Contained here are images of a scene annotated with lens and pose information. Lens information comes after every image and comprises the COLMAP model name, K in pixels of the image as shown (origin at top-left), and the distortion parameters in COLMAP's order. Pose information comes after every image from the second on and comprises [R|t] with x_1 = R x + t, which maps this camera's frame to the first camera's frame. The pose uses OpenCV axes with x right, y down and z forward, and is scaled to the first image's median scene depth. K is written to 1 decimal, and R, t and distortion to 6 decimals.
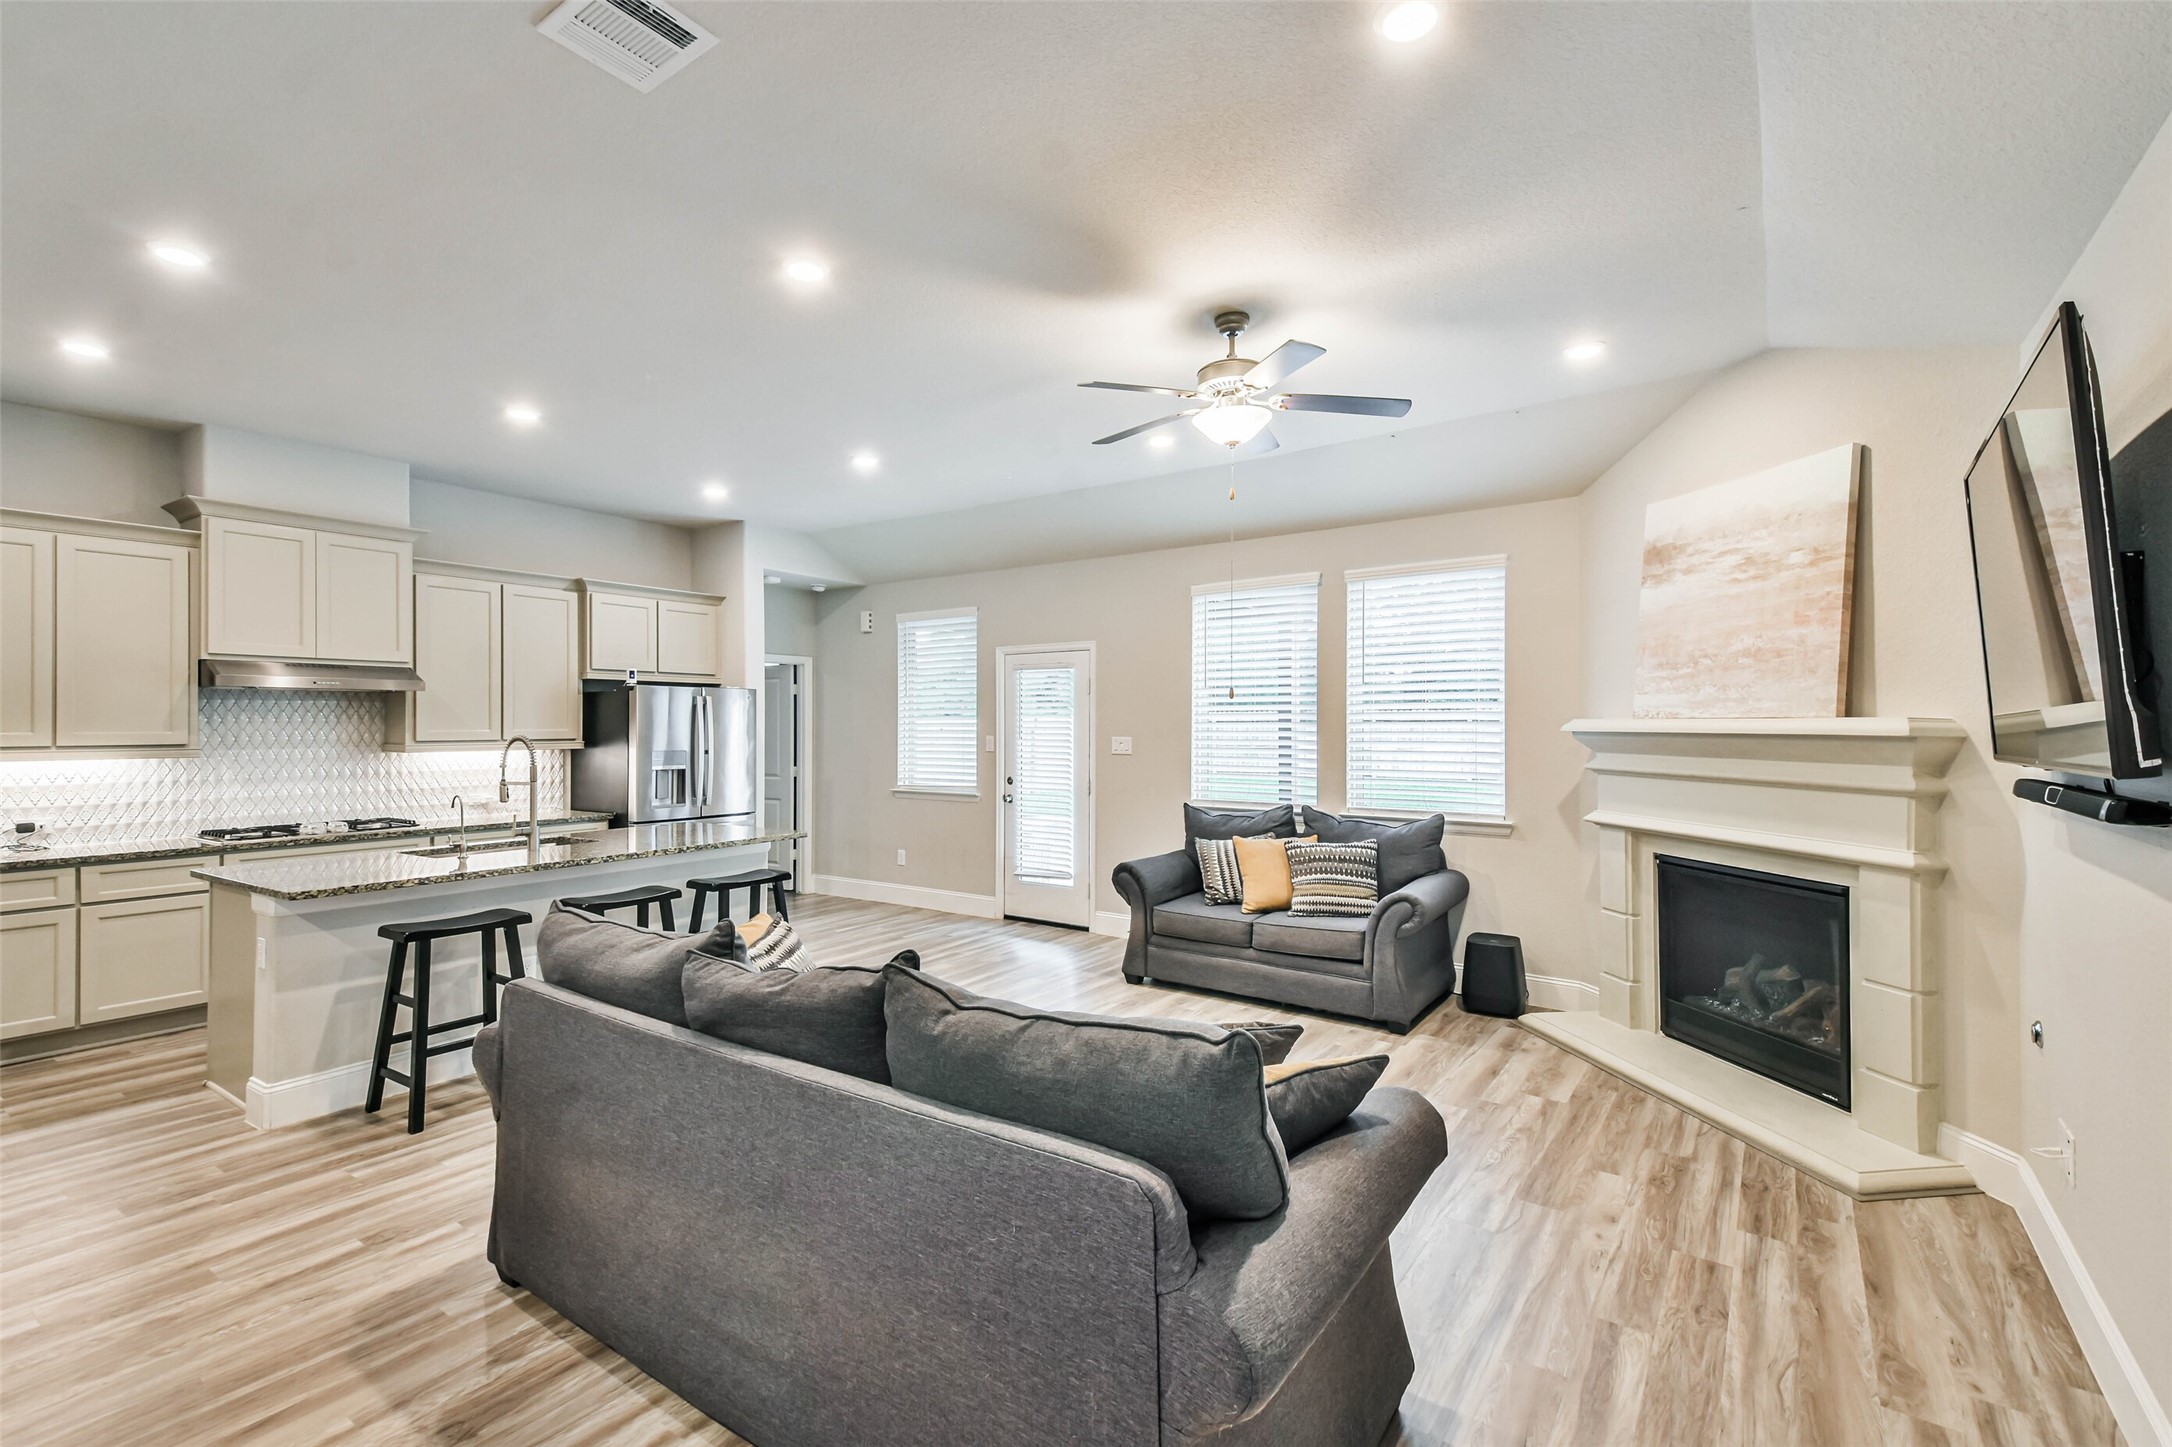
lens RADIAL K [[961.5, 0, 1088.7], [0, 961.5, 719.4], [0, 0, 1]] dist [0.084373, -0.037456]
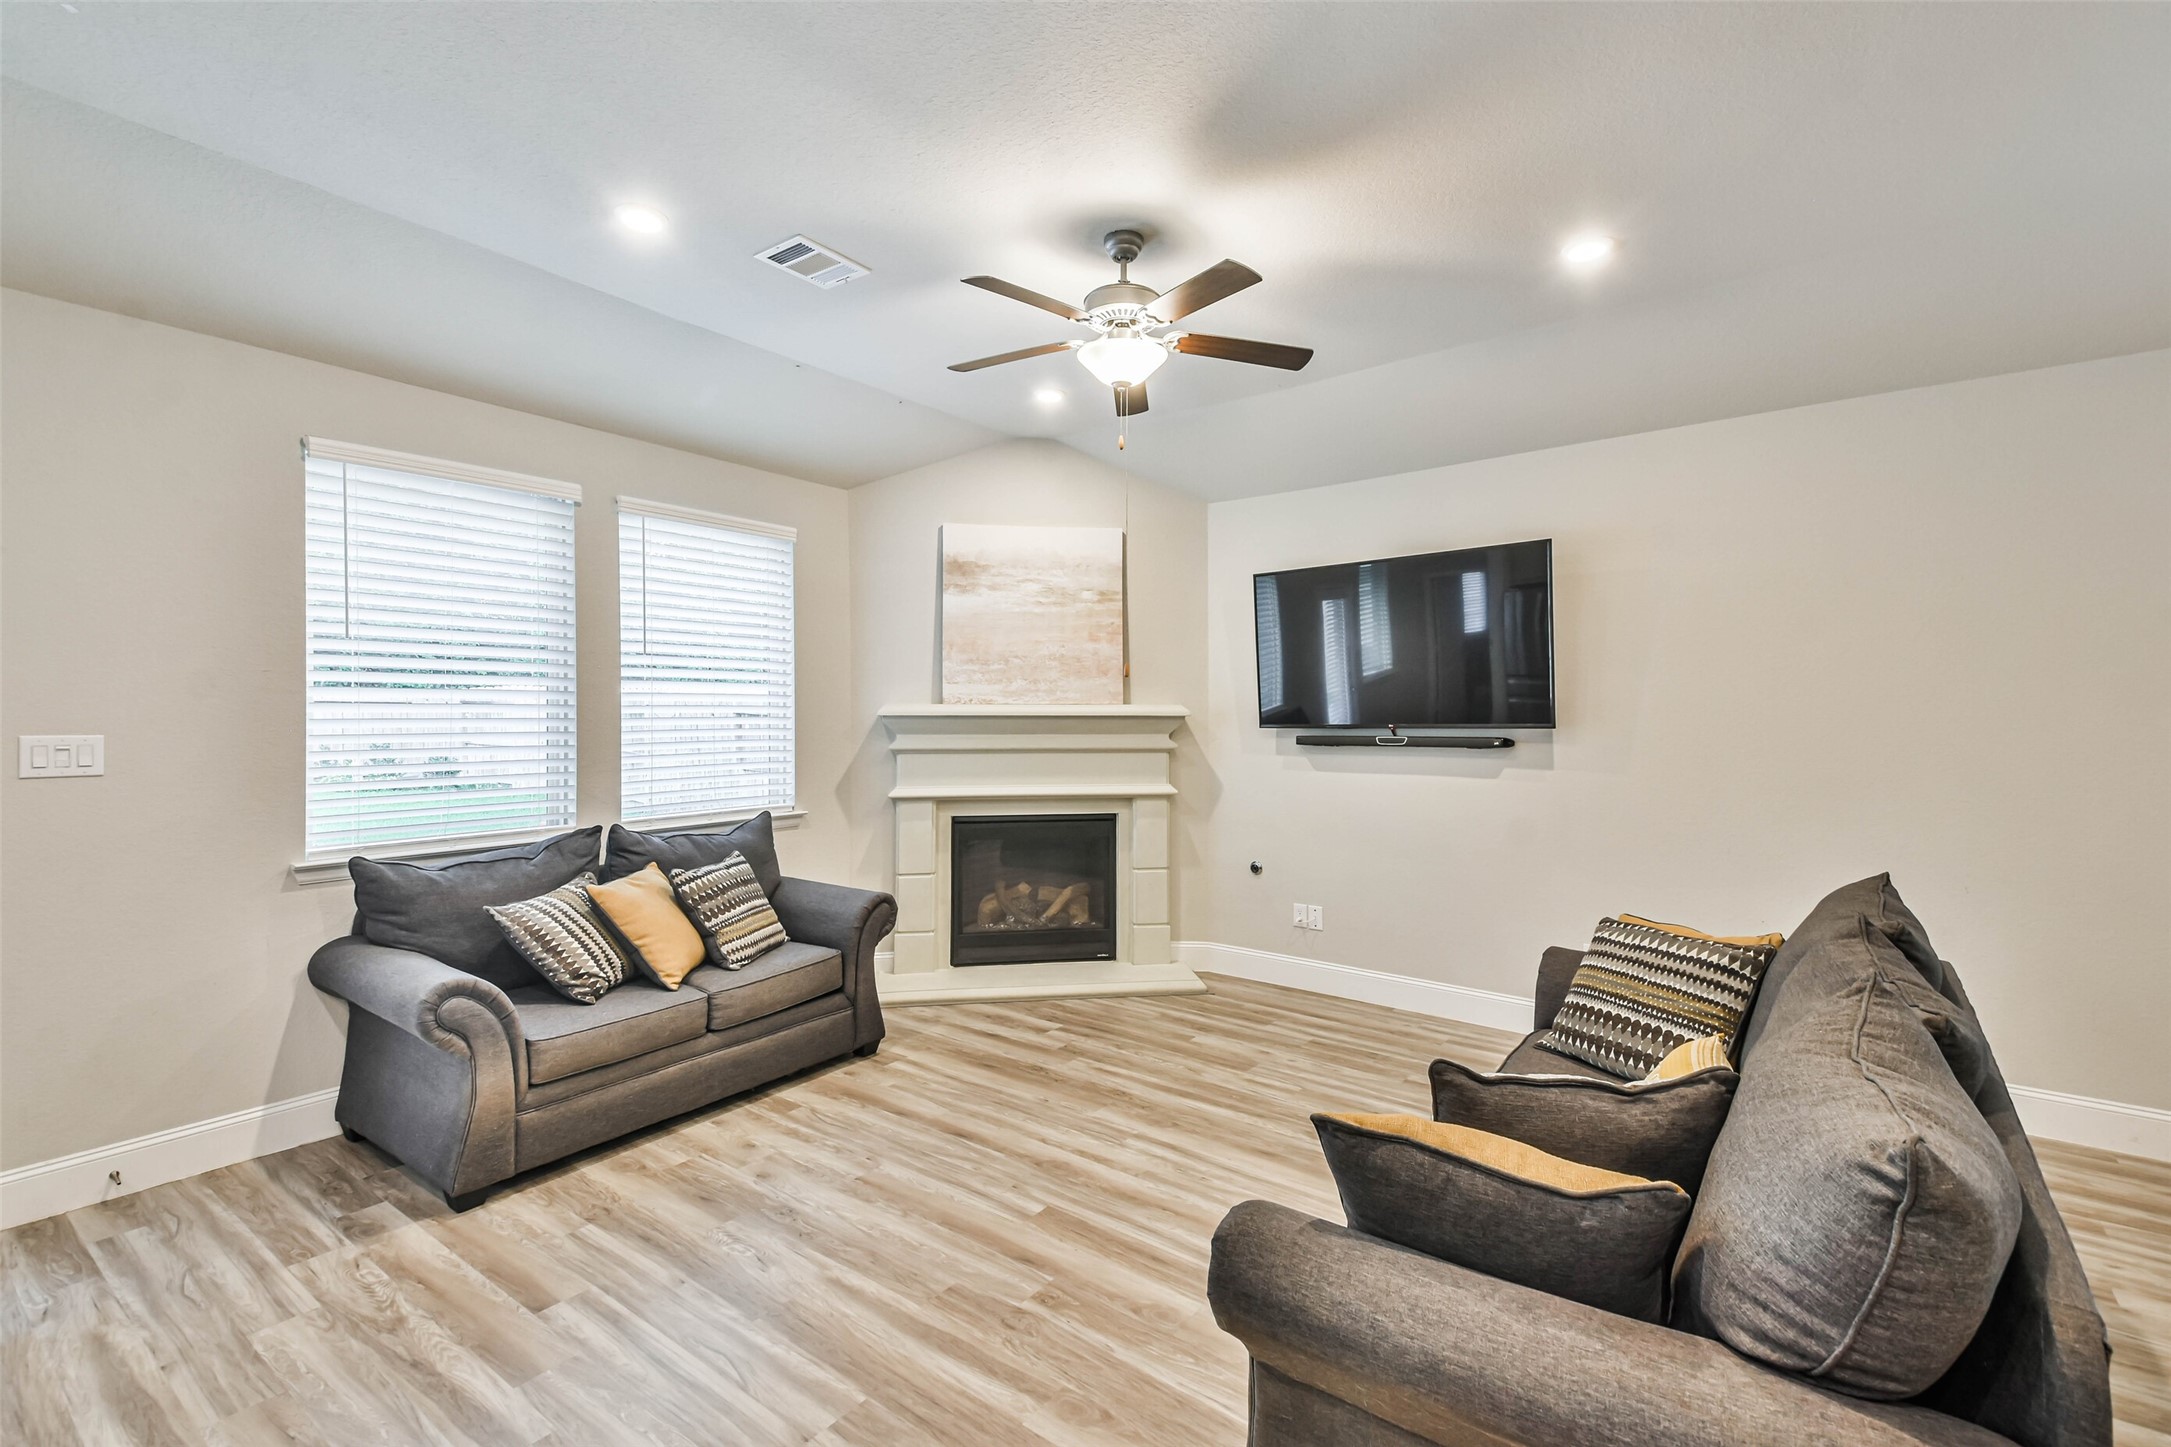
lens RADIAL K [[947.7, 0, 1087.9], [0, 947.7, 717.5], [0, 0, 1]] dist [0.088133, -0.036802]
pose [[0.035249, -0.003966, 0.999371, -0.572190], [-0.004906, 0.999979, 0.004141, 0.009486], [-0.999367, -0.005049, 0.035229, 0.797020]]
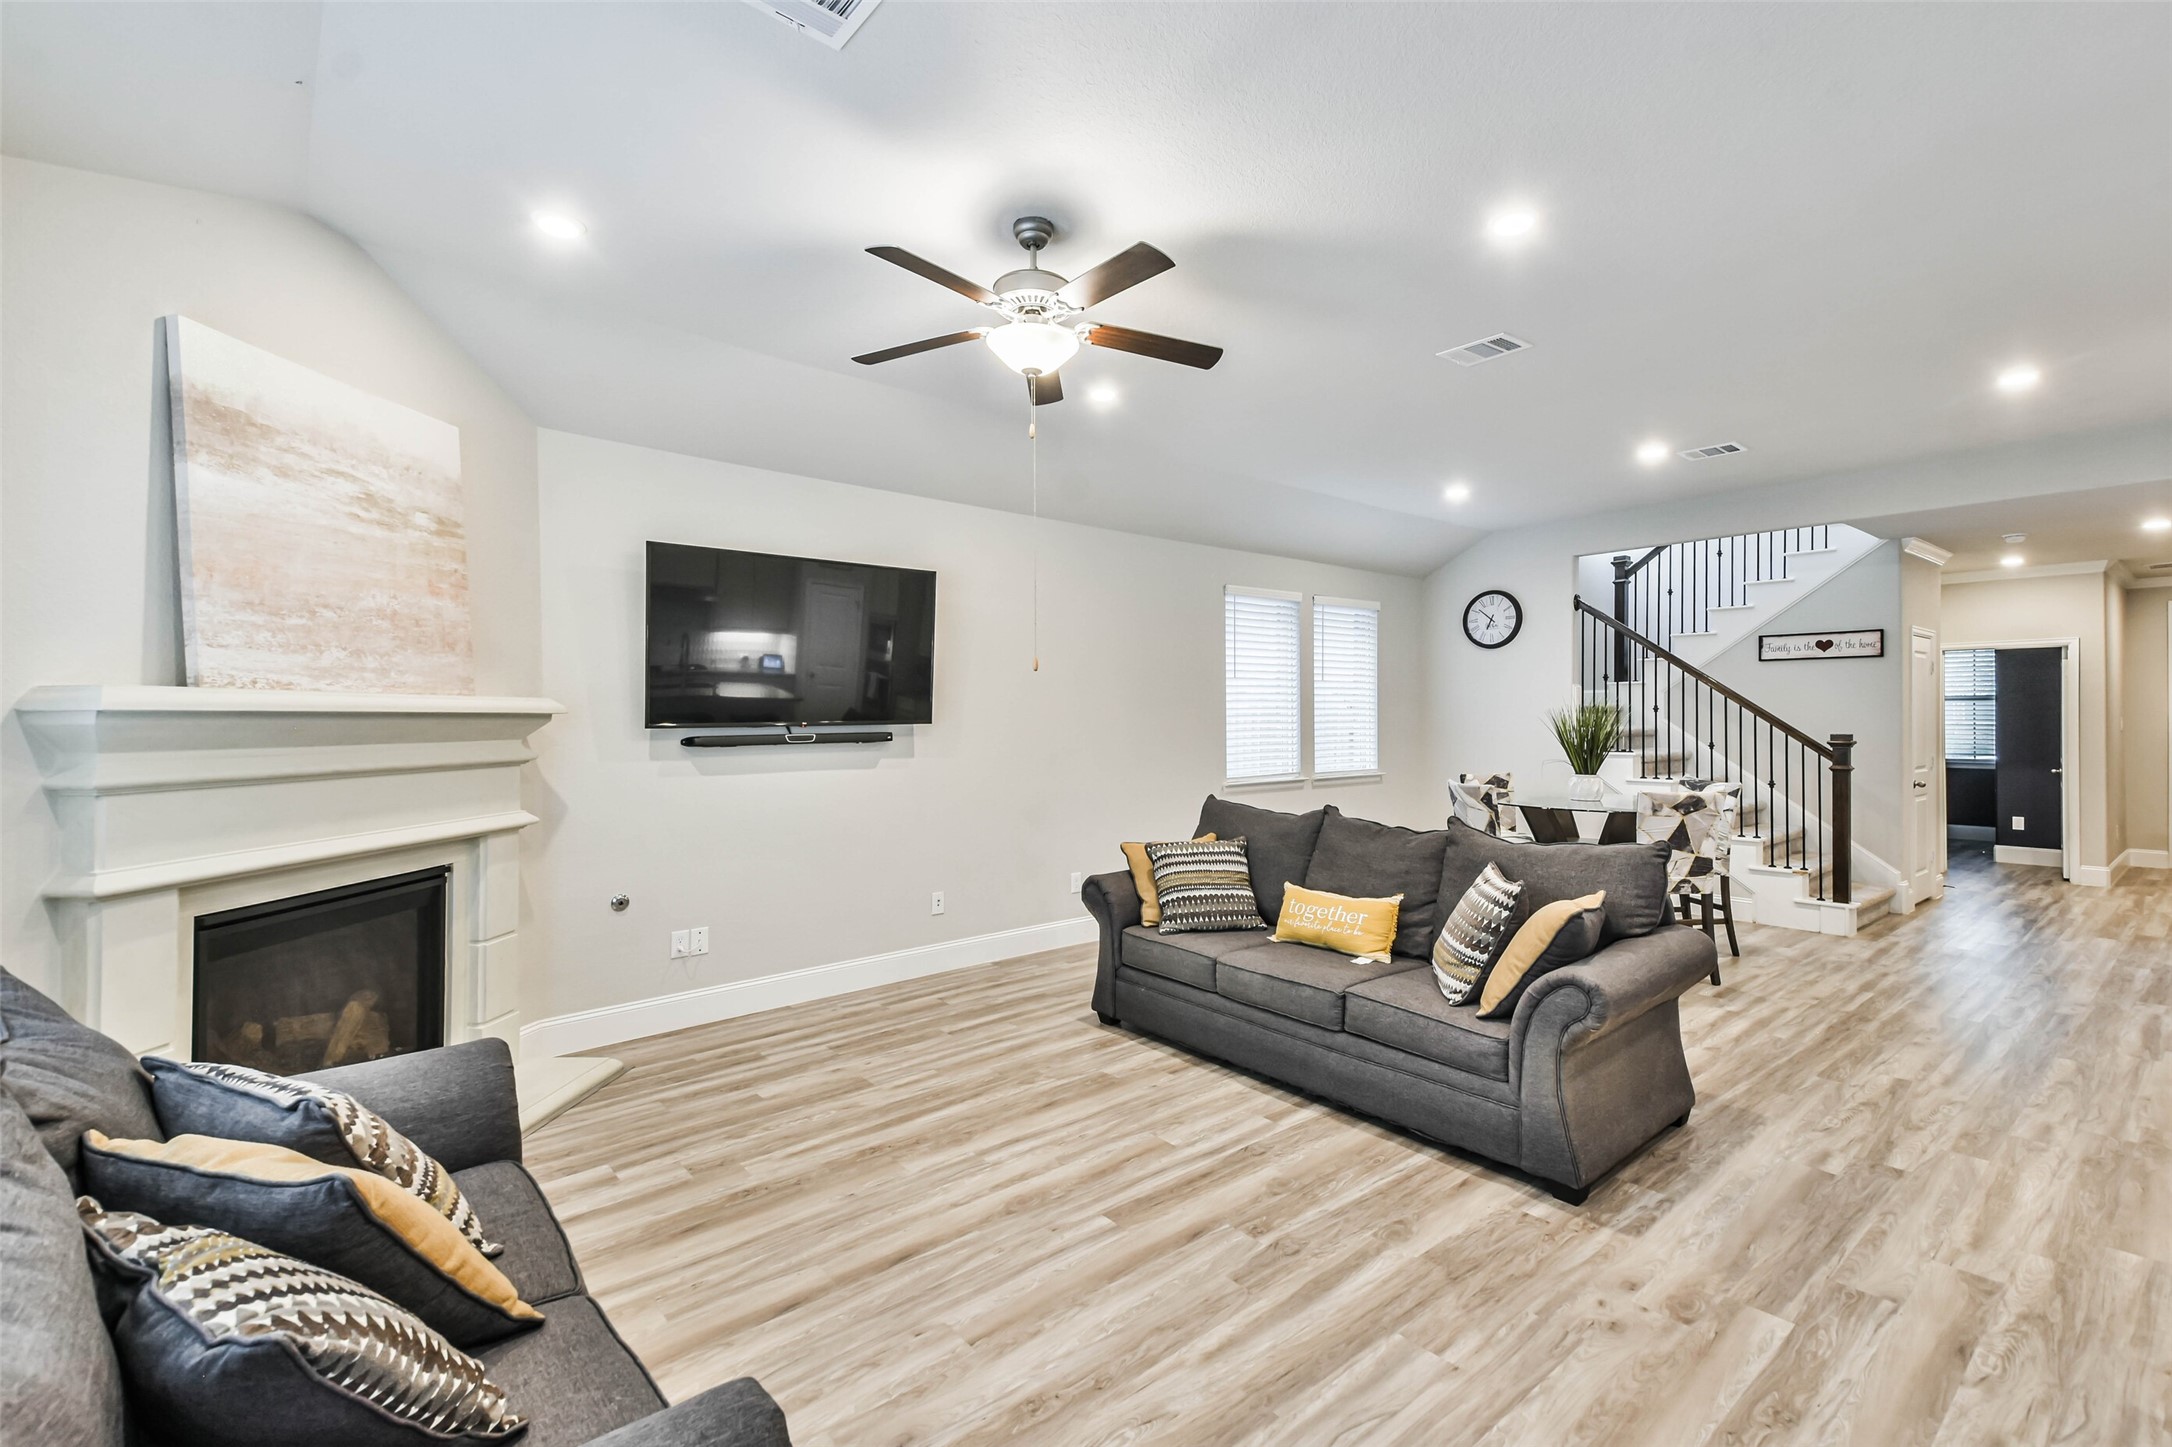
lens RADIAL K [[955.0, 0, 1086.8], [0, 955.0, 718.1], [0, 0, 1]] dist [0.088643, -0.041908]
pose [[-0.967757, 0.000488, 0.251886, -0.089247], [-0.000254, 0.999996, -0.002913, 0.018307], [-0.251886, -0.002883, -0.967752, 1.445793]]
